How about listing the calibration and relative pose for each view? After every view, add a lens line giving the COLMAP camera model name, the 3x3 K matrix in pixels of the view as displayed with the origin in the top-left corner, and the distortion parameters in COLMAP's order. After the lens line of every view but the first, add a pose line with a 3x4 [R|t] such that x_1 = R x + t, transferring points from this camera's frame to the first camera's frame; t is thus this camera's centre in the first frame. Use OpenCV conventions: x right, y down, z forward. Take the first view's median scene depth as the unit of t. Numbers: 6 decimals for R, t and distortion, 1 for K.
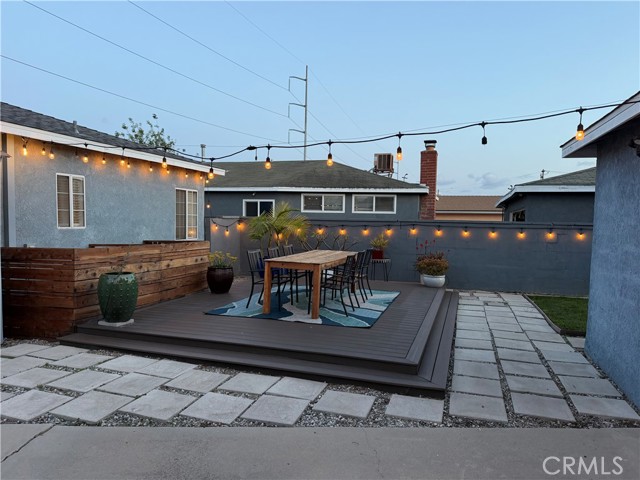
lens RADIAL K [[439.1, 0, 320.0], [0, 439.1, 240.0], [0, 0, 1]] dist [0.006185, -0.002520]
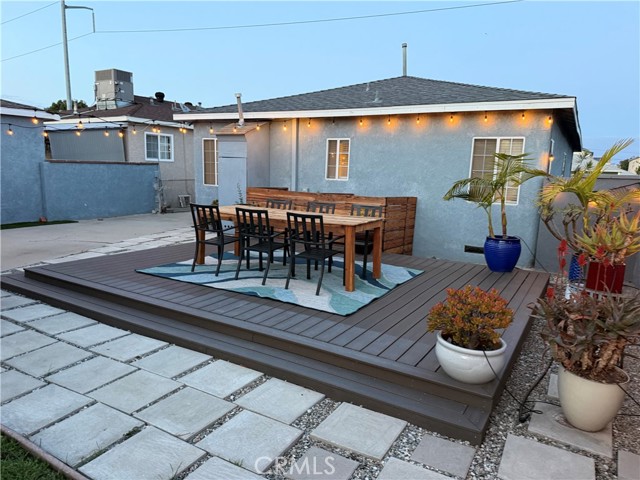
lens RADIAL K [[446.2, 0, 320.0], [0, 446.2, 240.0], [0, 0, 1]] dist [-0.004233, -0.000991]
pose [[-0.220398, 0.137992, -0.965600, 0.748269], [-0.071624, 0.984980, 0.157110, -0.055030], [0.972777, 0.103787, -0.207205, 1.228211]]
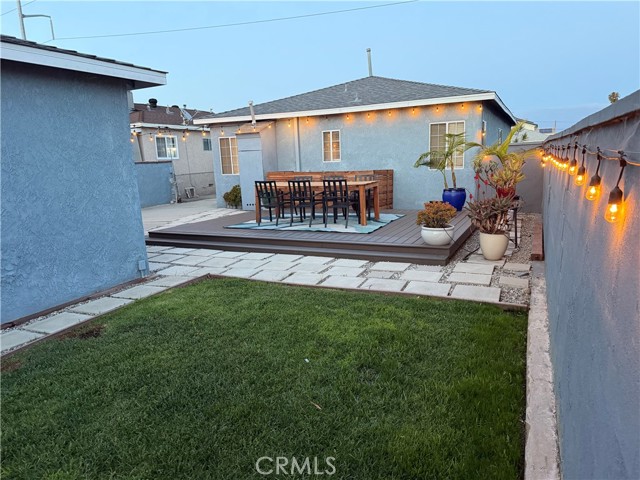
lens RADIAL K [[439.1, 0, 320.0], [0, 439.1, 240.0], [0, 0, 1]] dist [0.006185, -0.002520]
pose [[-0.135588, 0.179431, -0.974382, 1.185314], [0.001578, 0.983502, 0.180890, -0.036035], [0.990764, 0.022989, -0.133634, 1.177309]]
